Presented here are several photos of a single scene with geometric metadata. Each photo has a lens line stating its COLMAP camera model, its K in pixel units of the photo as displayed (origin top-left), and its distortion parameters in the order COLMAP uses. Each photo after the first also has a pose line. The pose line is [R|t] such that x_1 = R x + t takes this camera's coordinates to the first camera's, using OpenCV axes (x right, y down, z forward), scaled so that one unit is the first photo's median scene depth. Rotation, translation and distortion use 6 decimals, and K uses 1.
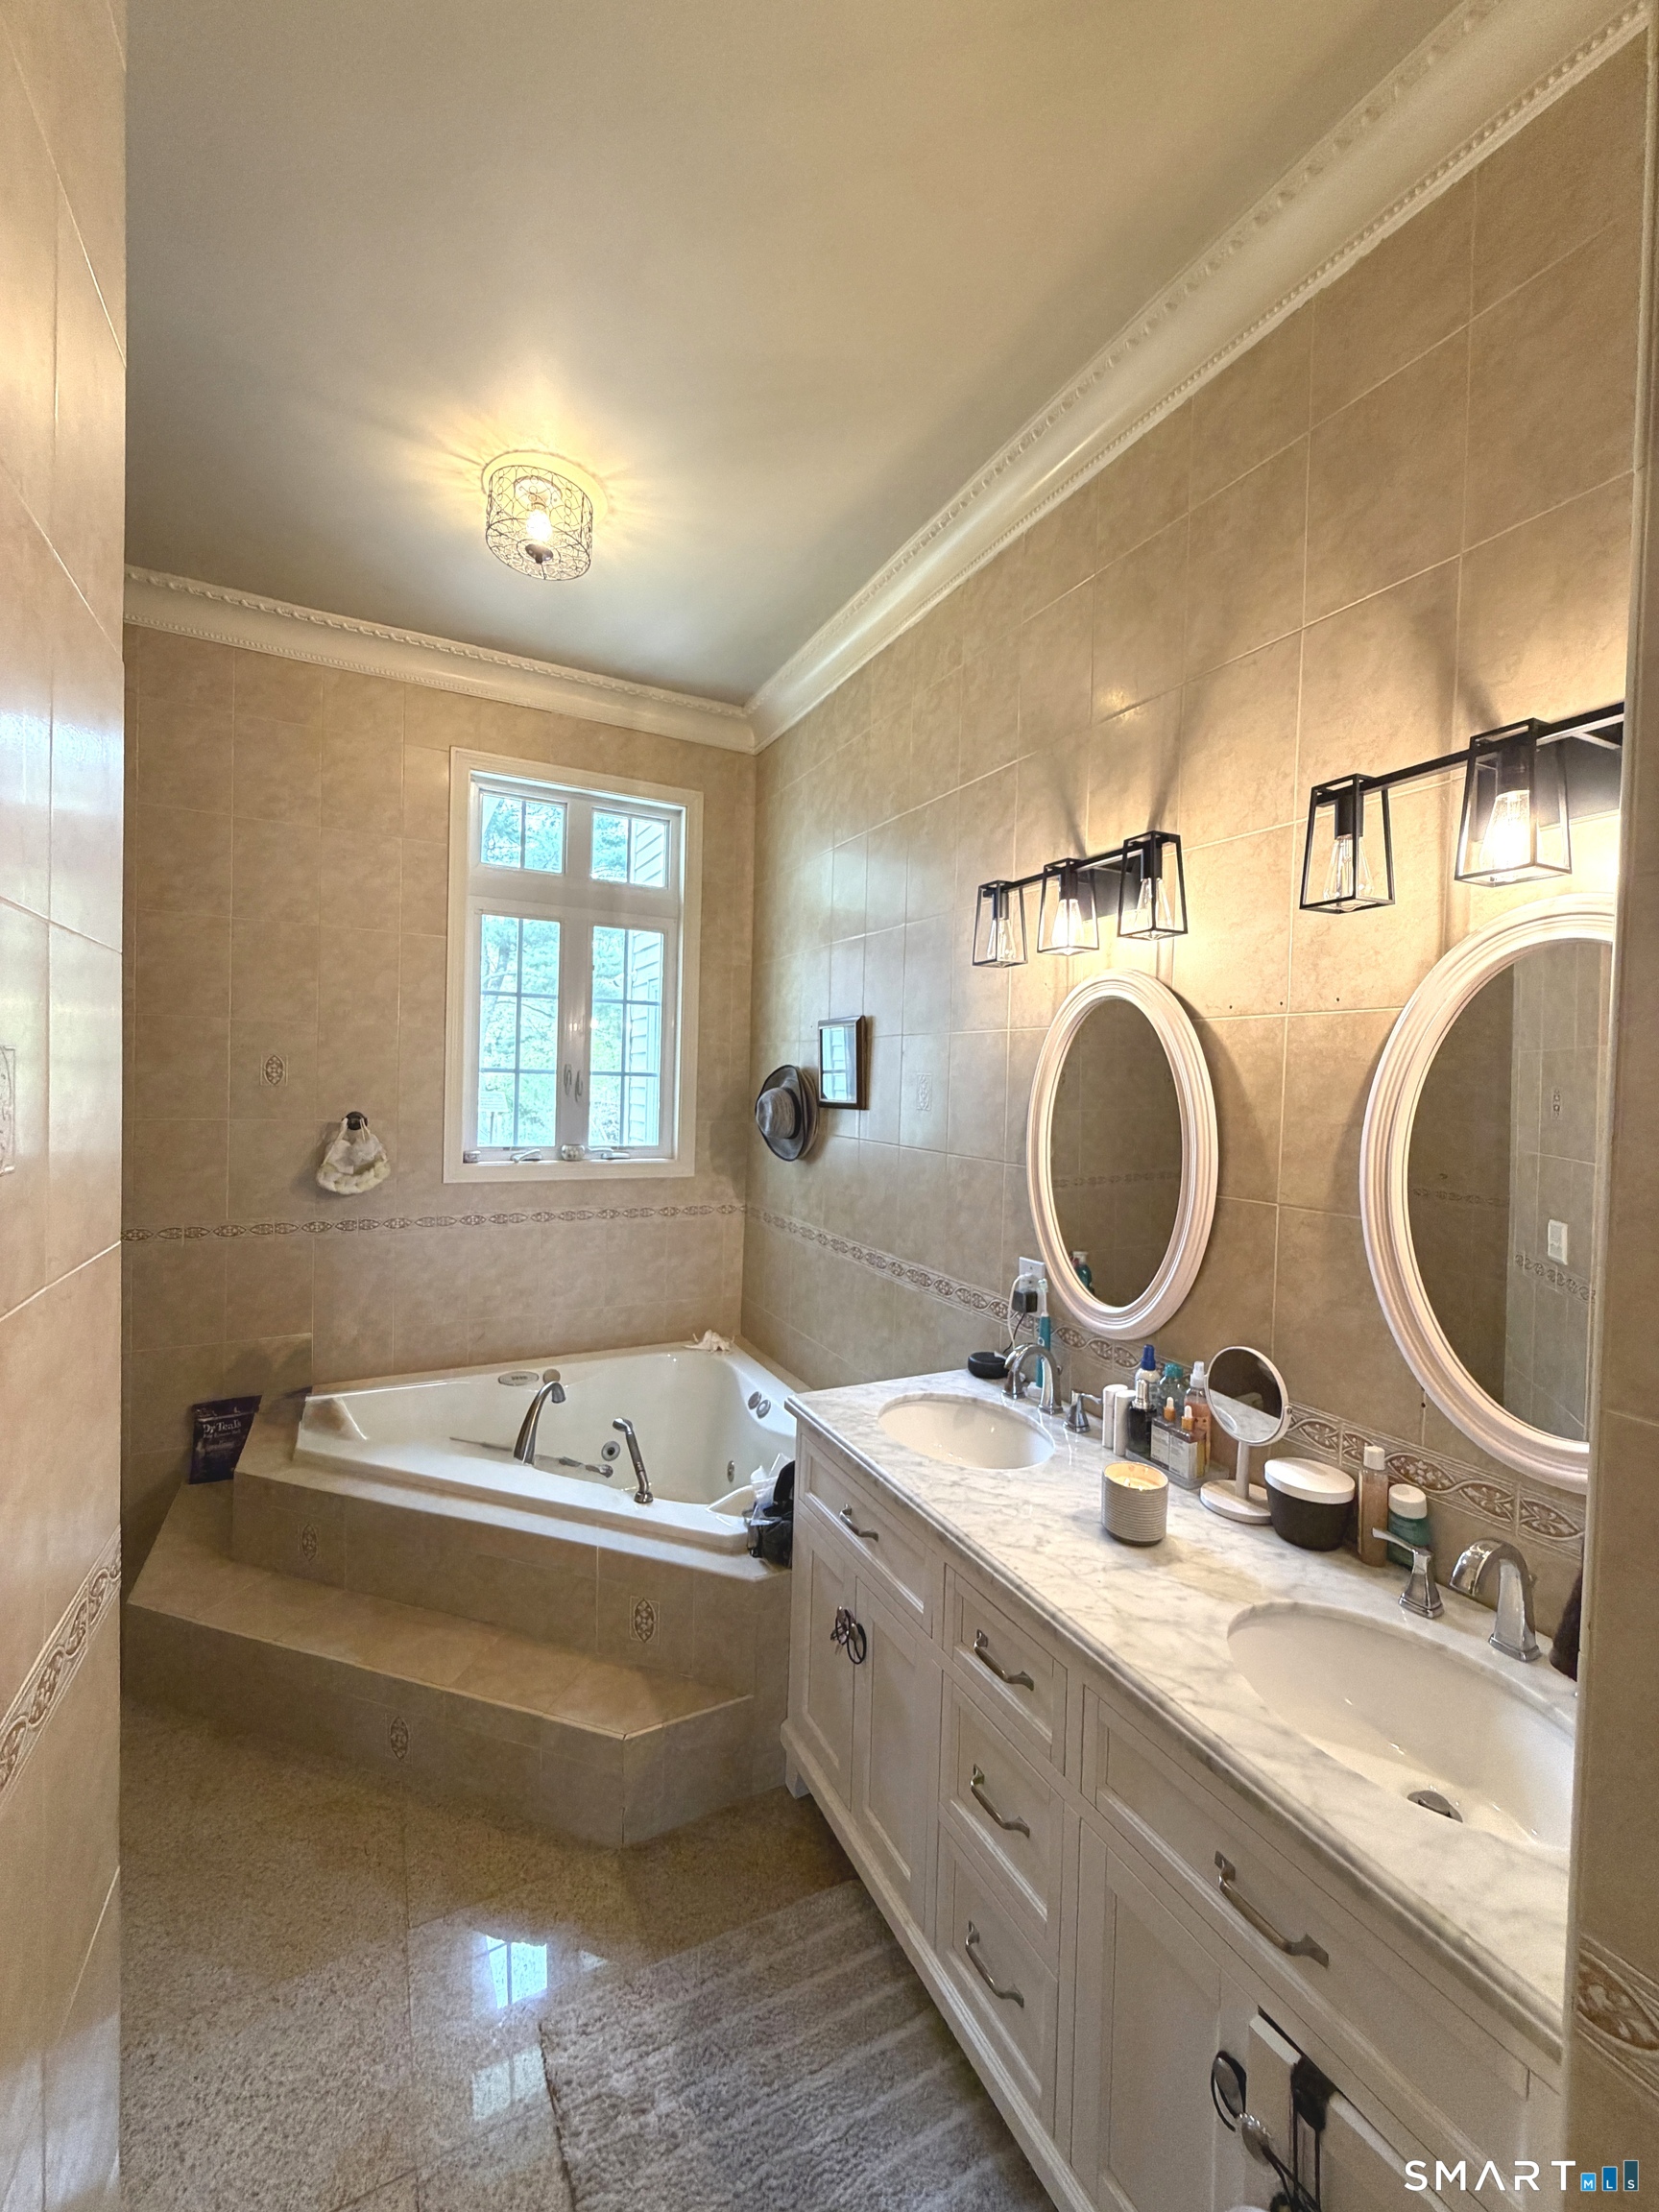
lens RADIAL K [[888.0, 0, 829.2], [0, 888.0, 1098.8], [0, 0, 1]] dist [0.005013, -0.000442]
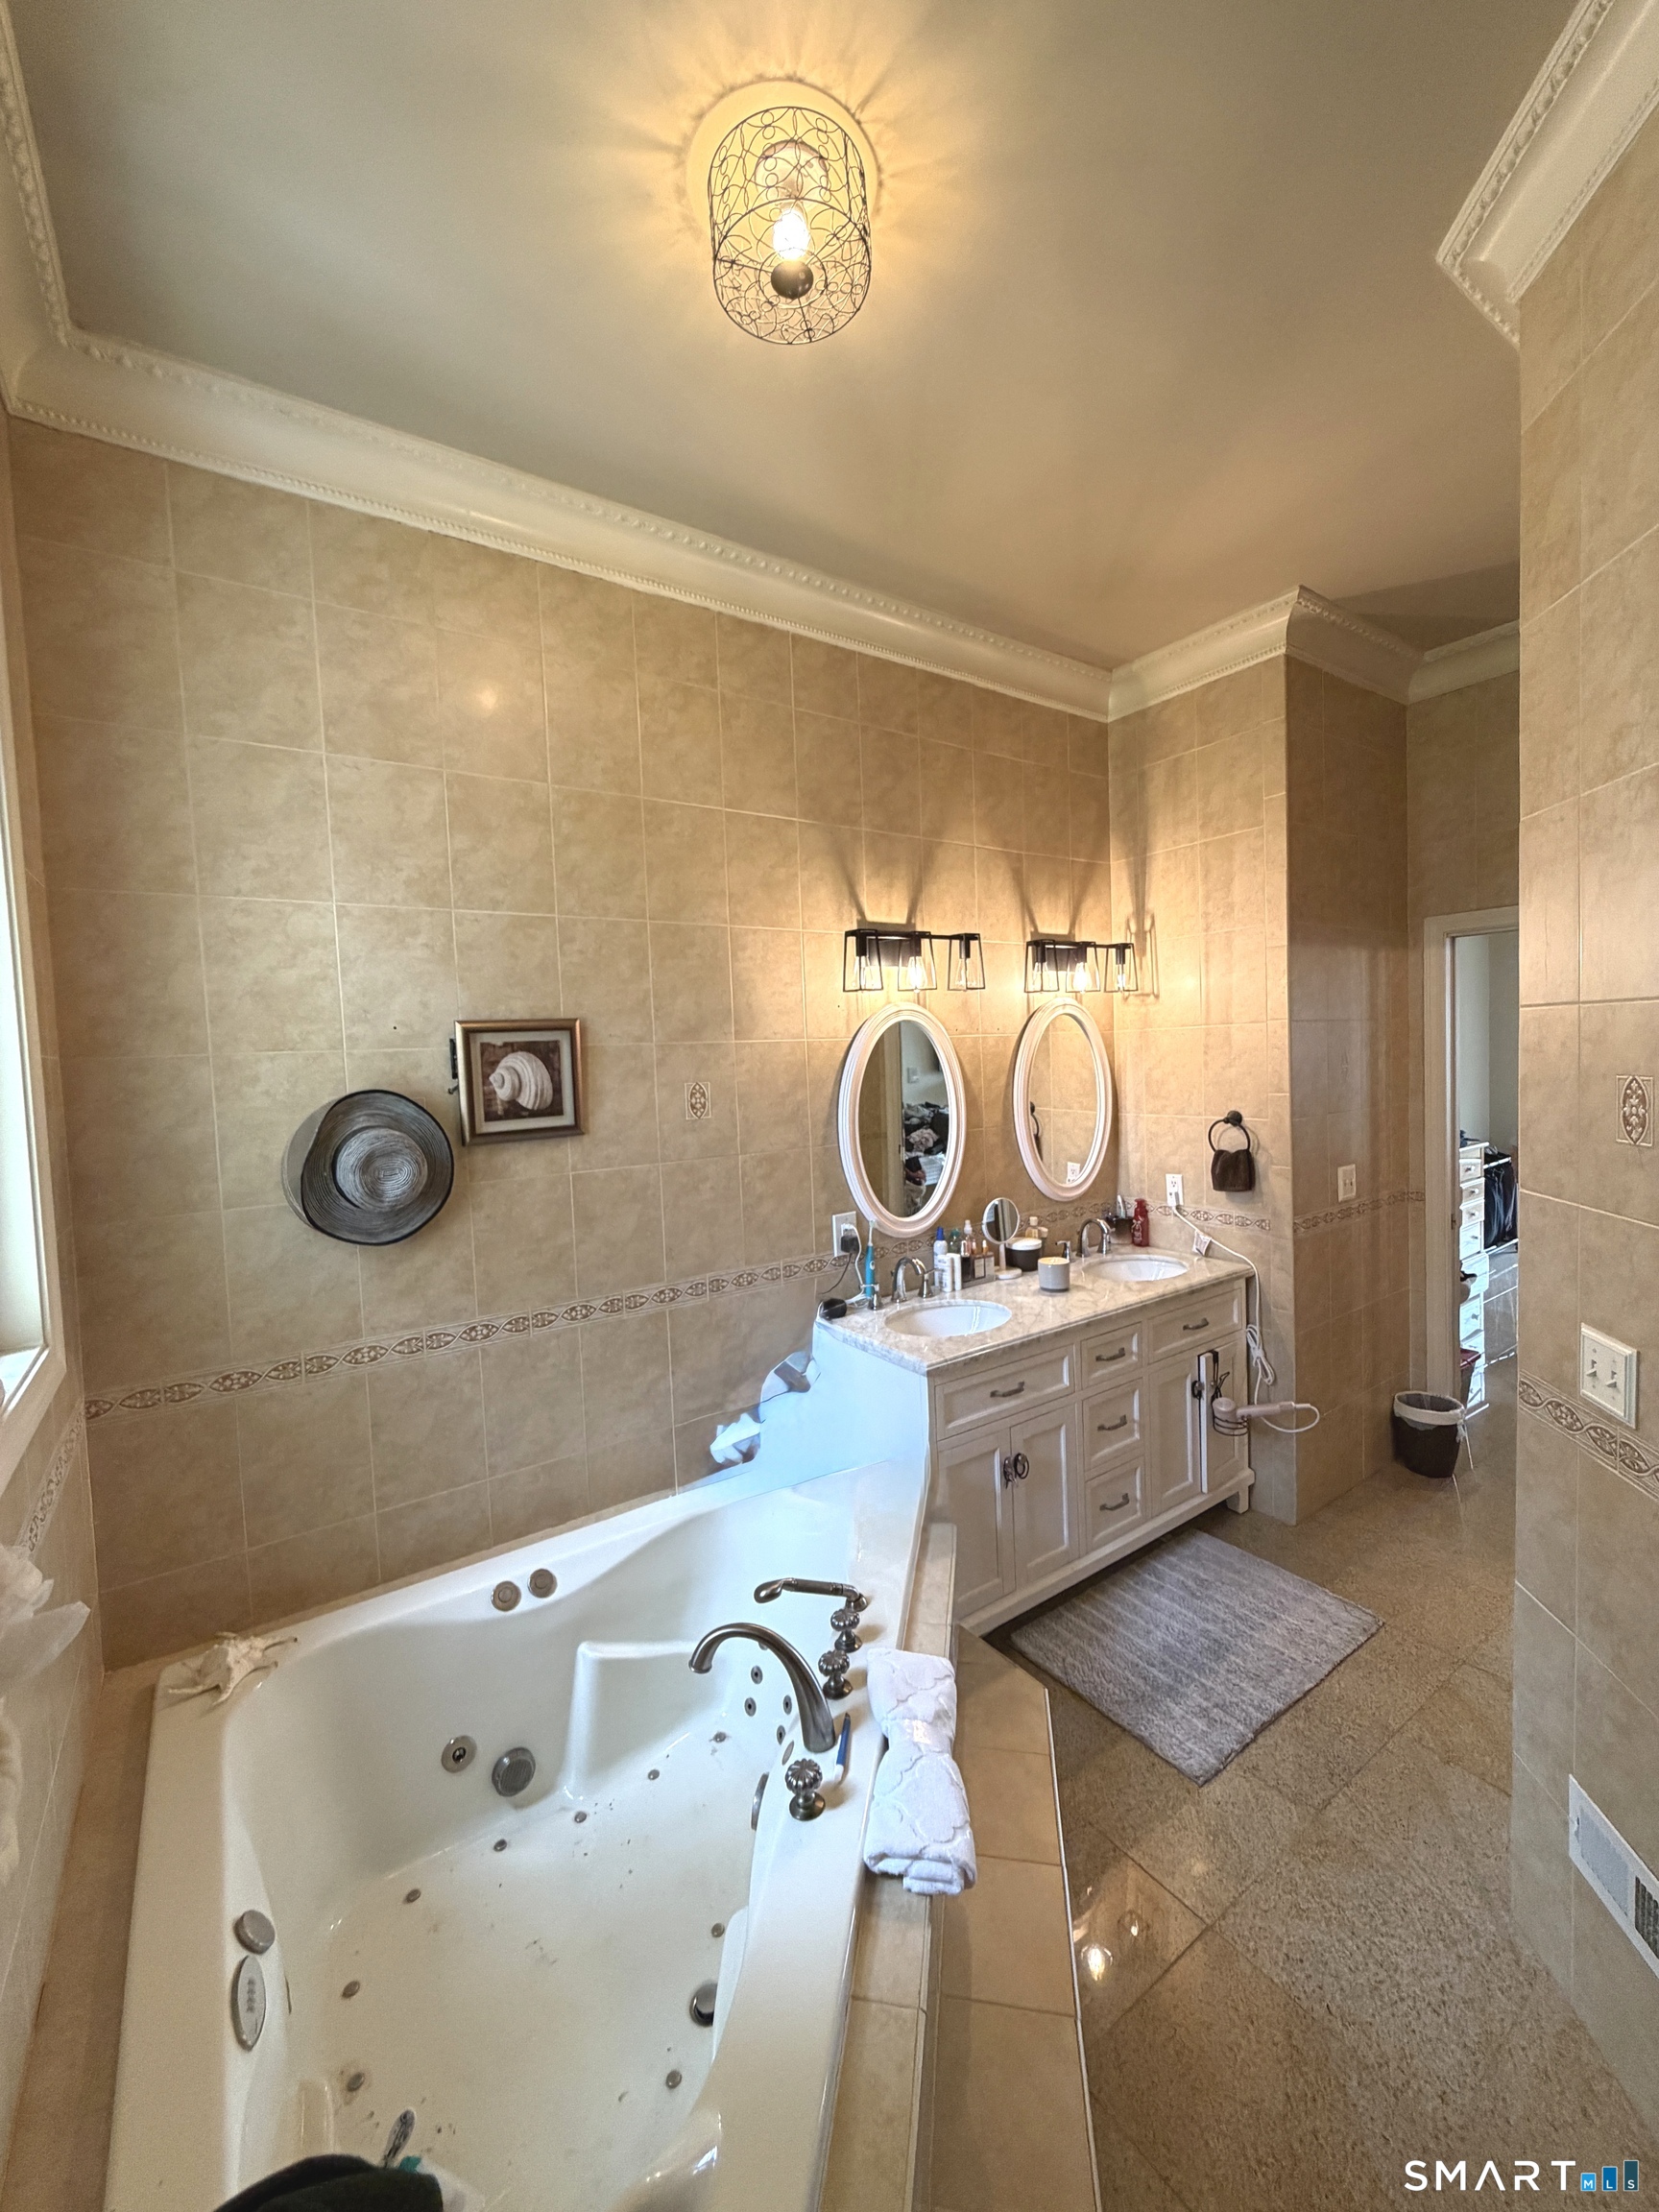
lens RADIAL K [[888.0, 0, 829.7], [0, 888.0, 1100.9], [0, 0, 1]] dist [0.005013, -0.000442]
pose [[-0.138303, -0.075687, 0.987494, -1.113227], [0.056228, 0.994867, 0.084127, -0.103585], [-0.988792, 0.067160, -0.133338, 1.236172]]
